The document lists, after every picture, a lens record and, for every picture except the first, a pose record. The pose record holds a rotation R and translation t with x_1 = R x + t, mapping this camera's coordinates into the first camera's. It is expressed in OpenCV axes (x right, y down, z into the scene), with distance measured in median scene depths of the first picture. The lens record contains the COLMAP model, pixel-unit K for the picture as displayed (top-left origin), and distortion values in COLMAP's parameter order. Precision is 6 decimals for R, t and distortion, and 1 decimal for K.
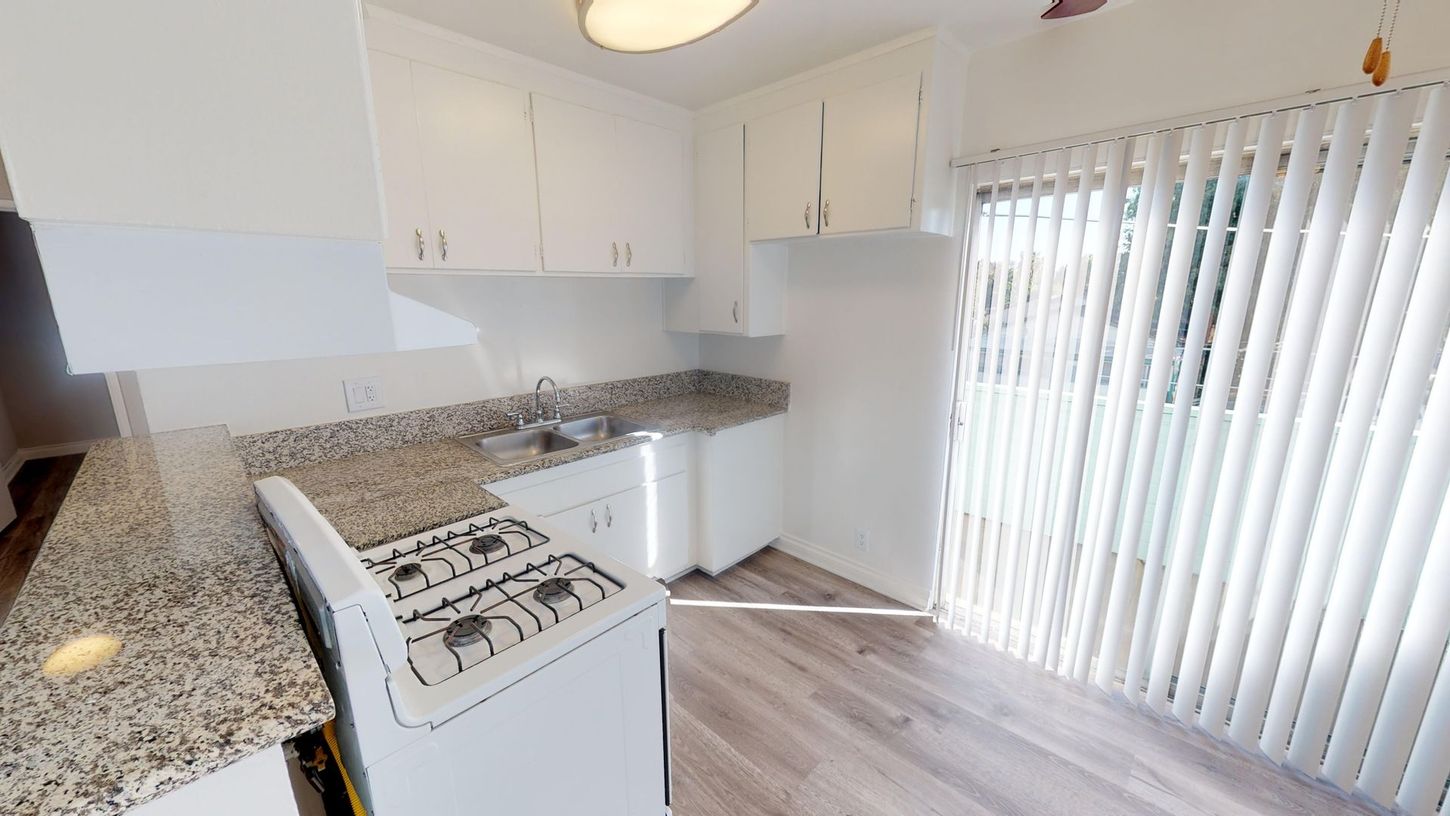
lens RADIAL K [[531.5, 0, 720.0], [0, 531.5, 405.1], [0, 0, 1]] dist [0.007581, -0.000097]
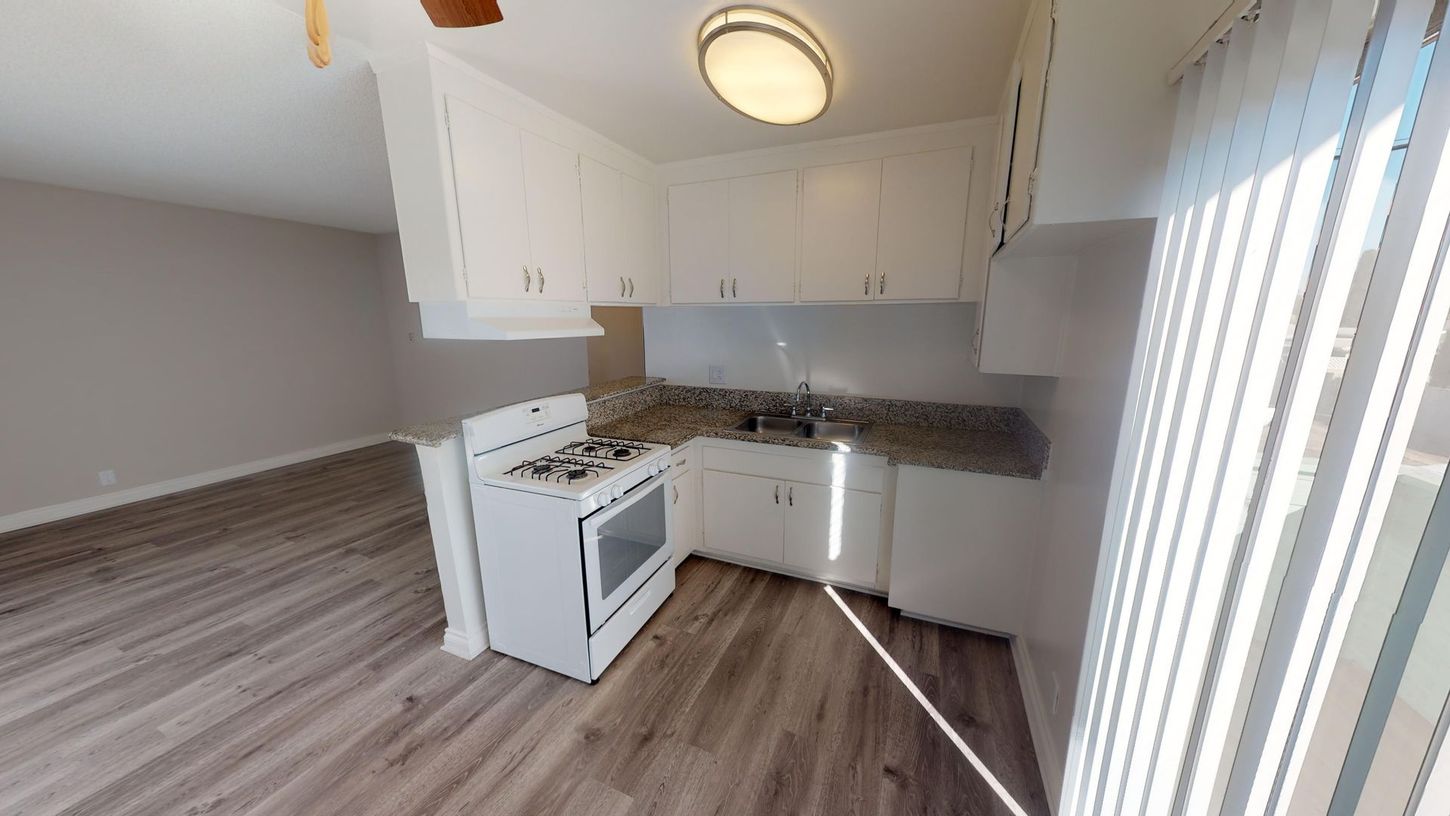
lens RADIAL K [[446.2, 0, 725.0], [0, 446.2, 408.0], [0, 0, 1]] dist [-0.001486, -0.000046]
pose [[0.360282, 0.189299, -0.913434, 0.635830], [-0.199403, 0.972189, 0.122826, -0.089149], [0.911282, 0.137890, 0.388010, 0.415568]]
